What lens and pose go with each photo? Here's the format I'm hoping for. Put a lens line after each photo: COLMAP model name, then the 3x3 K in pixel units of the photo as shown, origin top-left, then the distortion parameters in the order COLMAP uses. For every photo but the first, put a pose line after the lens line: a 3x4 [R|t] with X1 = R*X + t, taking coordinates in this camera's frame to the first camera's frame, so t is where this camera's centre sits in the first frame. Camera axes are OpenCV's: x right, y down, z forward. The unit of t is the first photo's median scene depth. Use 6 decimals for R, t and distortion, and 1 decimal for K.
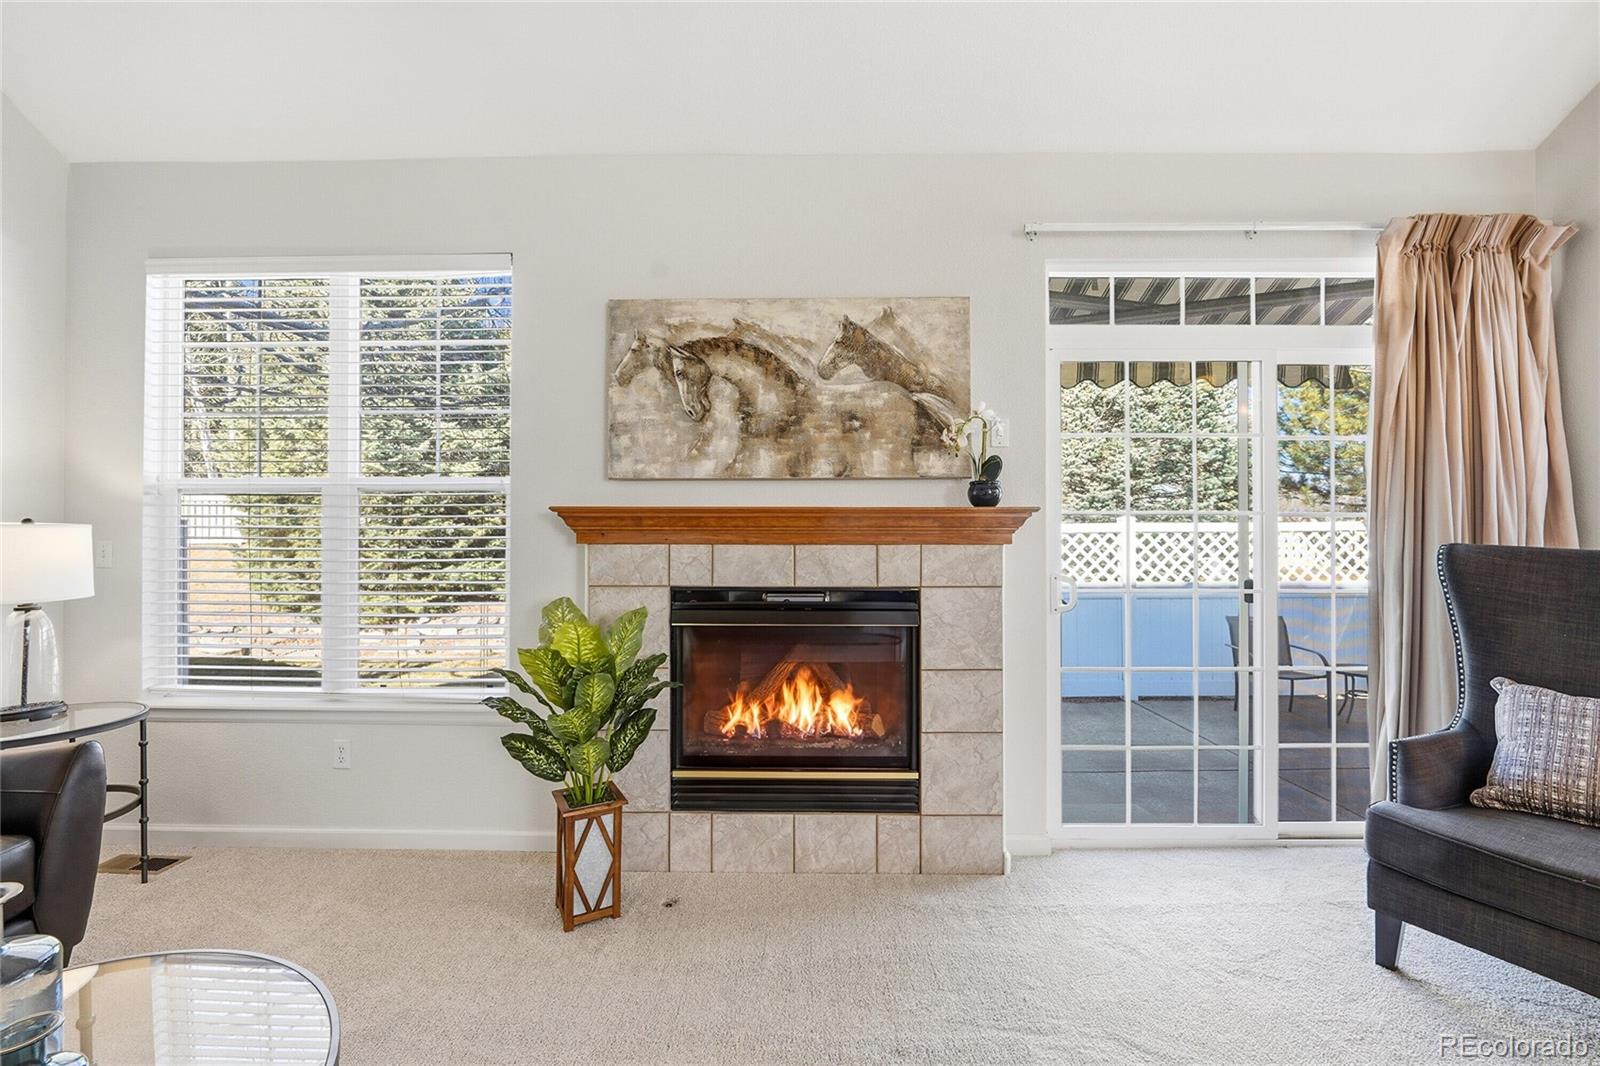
lens RADIAL K [[656.3, 0, 790.7], [0, 656.3, 529.5], [0, 0, 1]] dist [-0.010114, -0.000586]
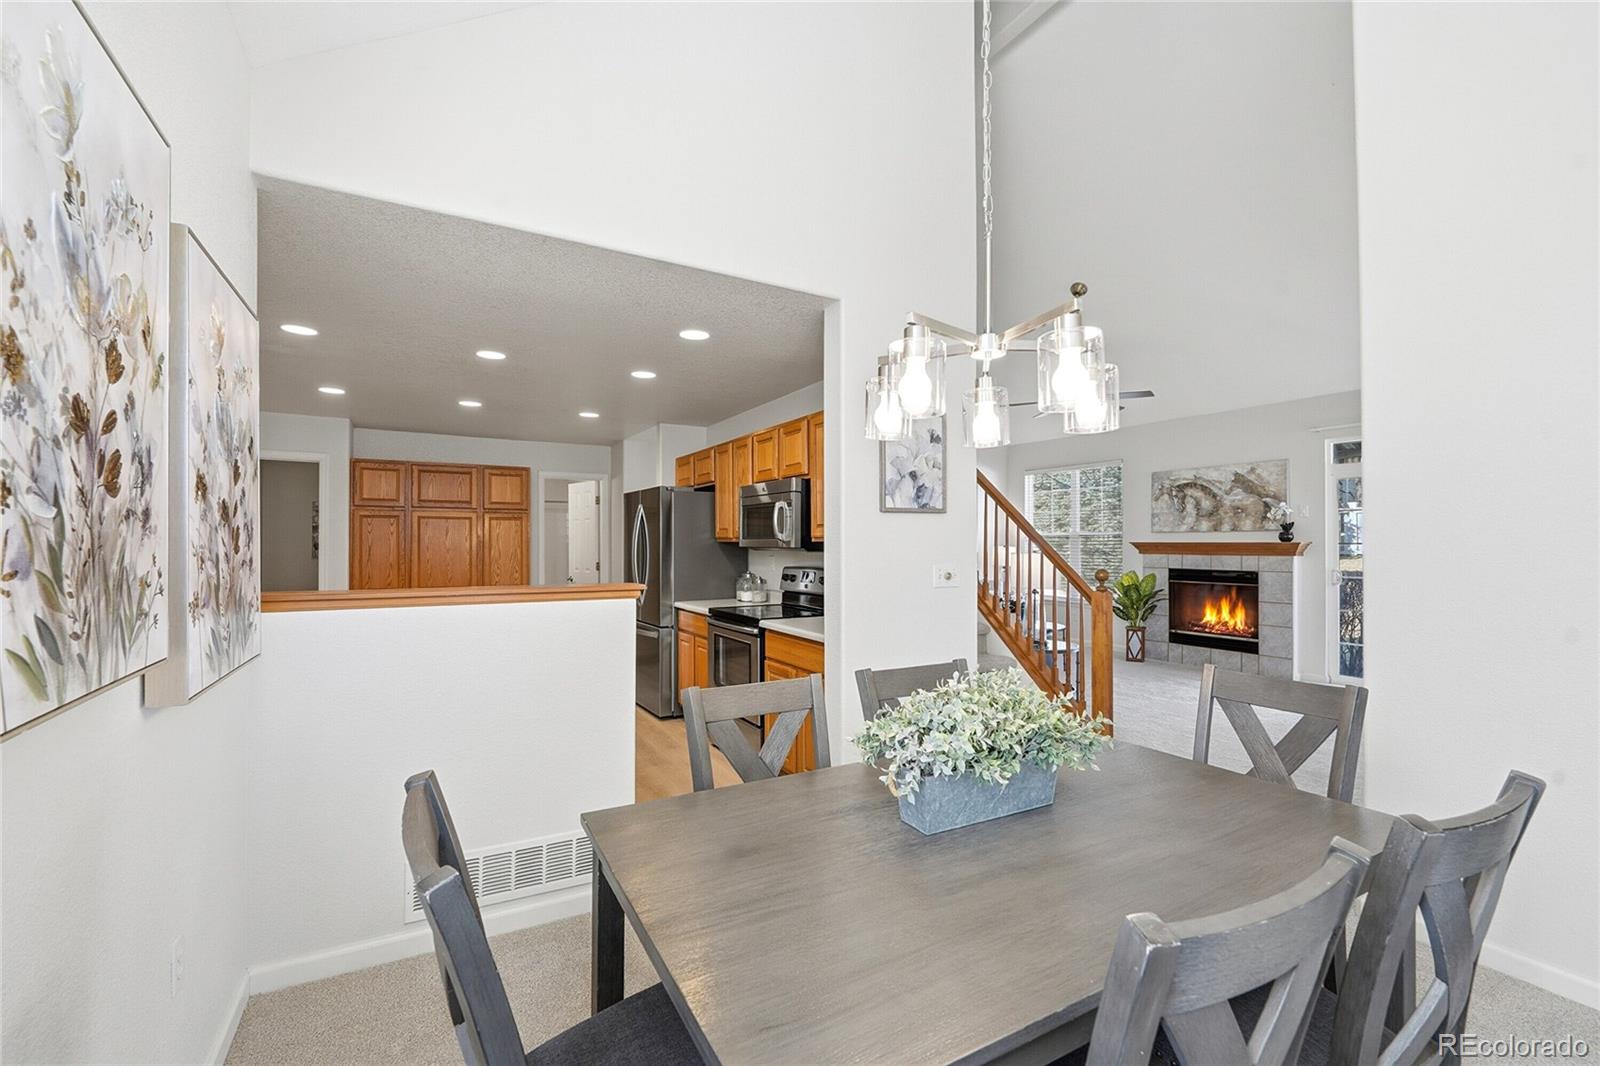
lens RADIAL K [[656.3, 0, 791.9], [0, 656.3, 539.3], [0, 0, 1]] dist [-0.010114, -0.000586]
pose [[0.494377, -0.006659, -0.869222, 1.533339], [0.004098, 0.999977, -0.005330, -0.036827], [0.869238, -0.000927, 0.494393, -1.942922]]
